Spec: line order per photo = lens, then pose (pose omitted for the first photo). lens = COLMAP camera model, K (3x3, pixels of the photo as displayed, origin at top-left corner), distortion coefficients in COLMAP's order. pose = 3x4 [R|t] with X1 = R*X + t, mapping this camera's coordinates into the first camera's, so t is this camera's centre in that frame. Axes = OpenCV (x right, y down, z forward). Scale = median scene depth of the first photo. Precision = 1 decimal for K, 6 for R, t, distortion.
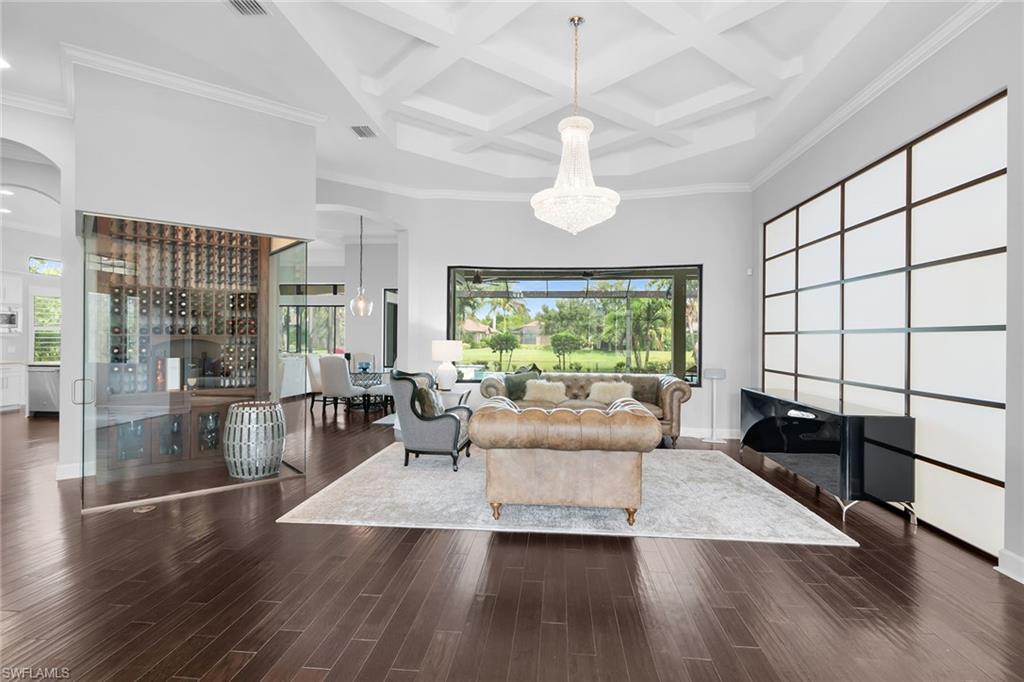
lens RADIAL K [[534.3, 0, 512.0], [0, 534.3, 341.0], [0, 0, 1]] dist [0.002788, -0.000042]
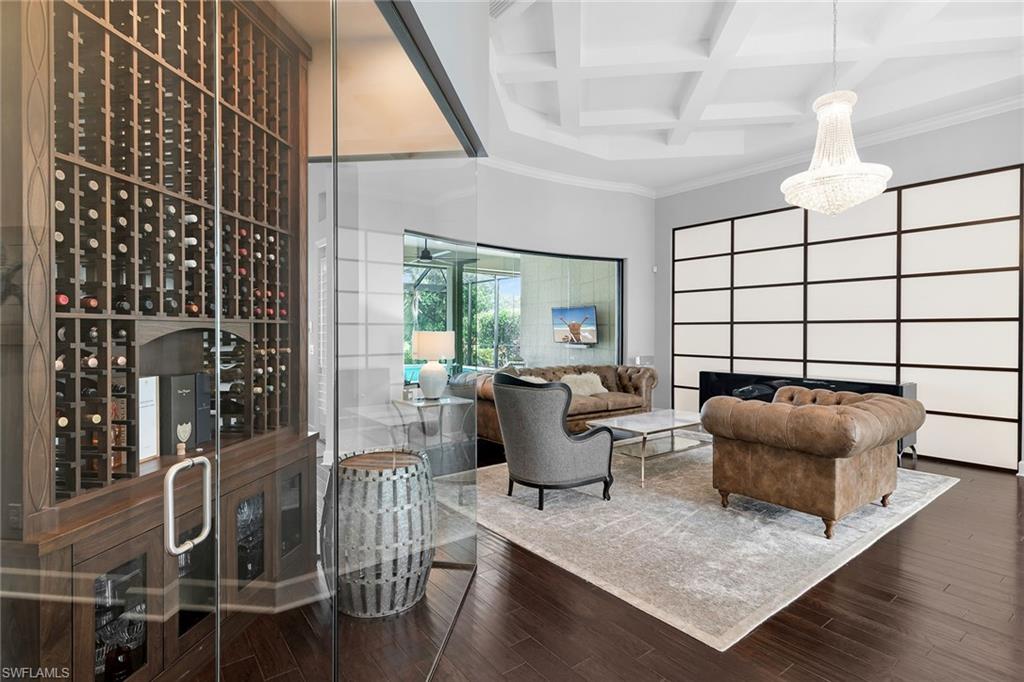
lens RADIAL K [[505.2, 0, 511.6], [0, 505.2, 334.9], [0, 0, 1]] dist [-0.000428, 0.000276]
pose [[0.737513, -0.010112, 0.675257, -0.693366], [0.007237, 0.999949, 0.007070, 0.000084], [-0.675294, -0.000327, 0.737548, 0.557520]]
